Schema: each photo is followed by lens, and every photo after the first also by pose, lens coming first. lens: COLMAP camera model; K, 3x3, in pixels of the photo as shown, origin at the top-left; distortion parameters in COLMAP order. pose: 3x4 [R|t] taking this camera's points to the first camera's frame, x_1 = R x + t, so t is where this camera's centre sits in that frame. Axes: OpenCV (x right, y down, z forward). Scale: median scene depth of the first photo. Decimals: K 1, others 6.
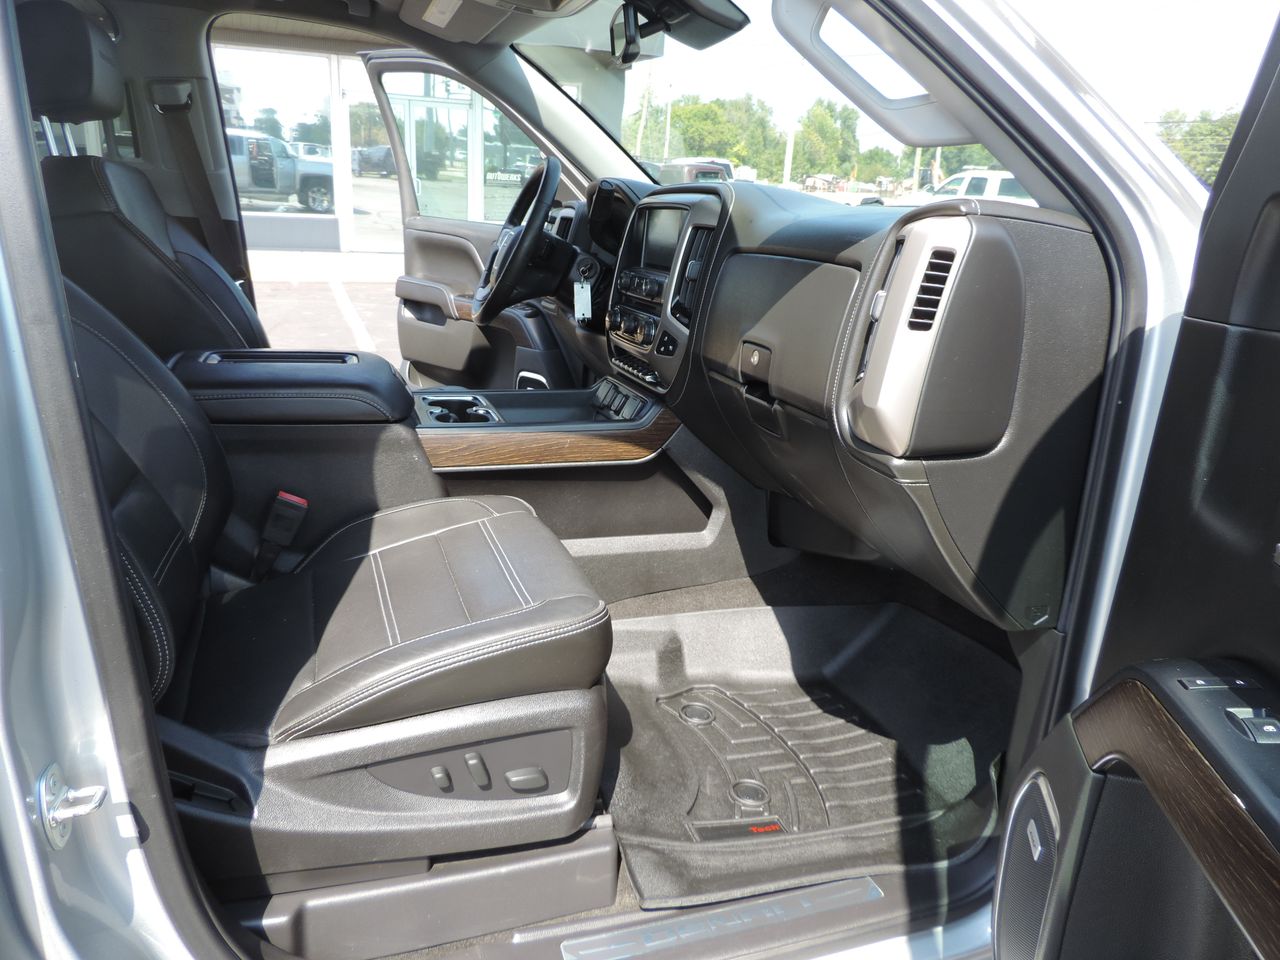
lens RADIAL K [[941.3, 0, 640.0], [0, 941.3, 480.0], [0, 0, 1]] dist [-0.005115, 0.014158]
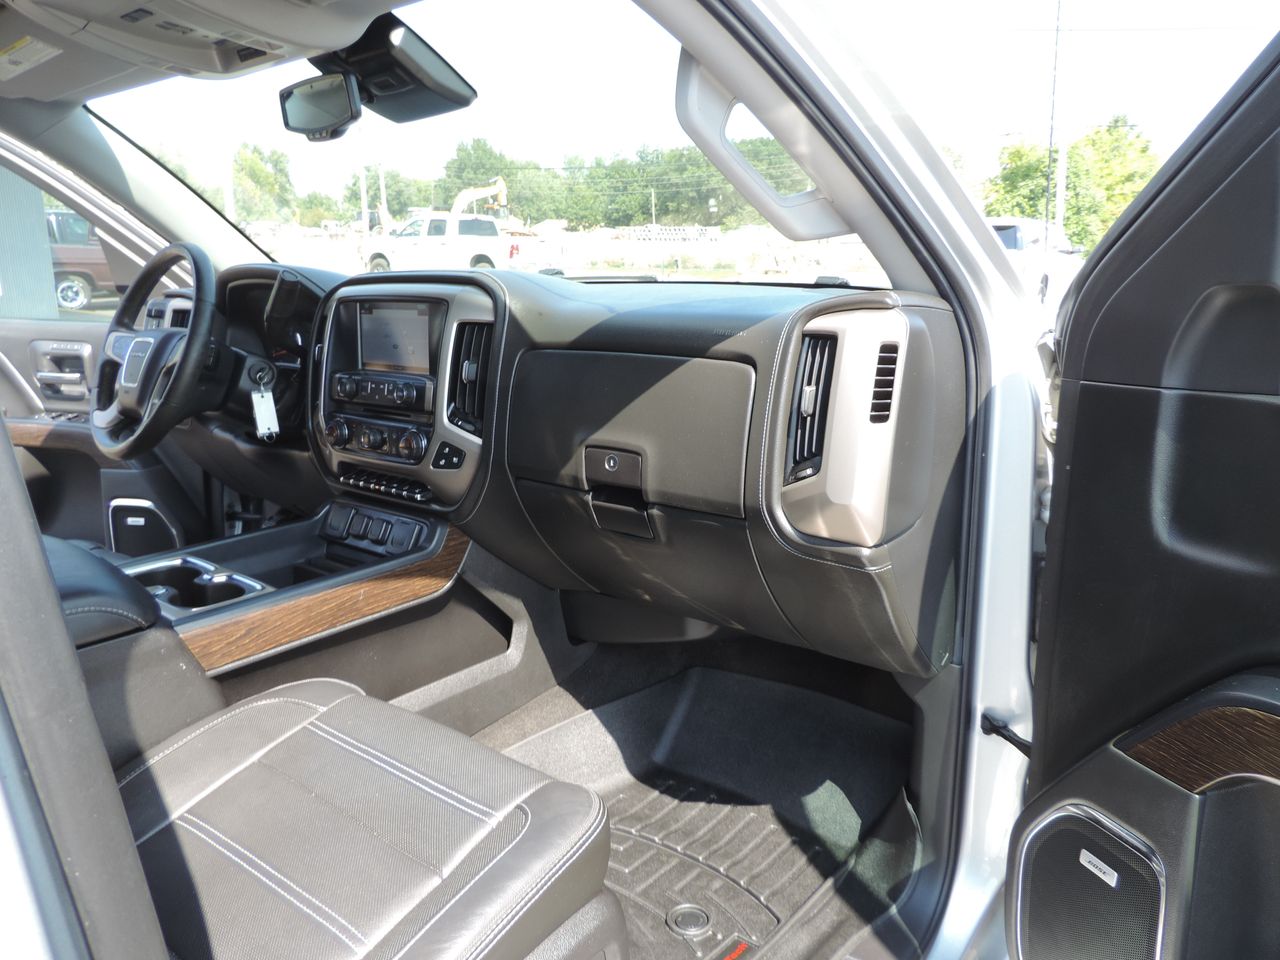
lens RADIAL K [[941.3, 0, 640.0], [0, 941.3, 480.0], [0, 0, 1]] dist [-0.005115, 0.014158]
pose [[0.835290, -0.180889, 0.519201, -0.288171], [0.200047, 0.979593, 0.019453, -0.106697], [-0.512125, 0.087616, 0.854431, 0.168390]]
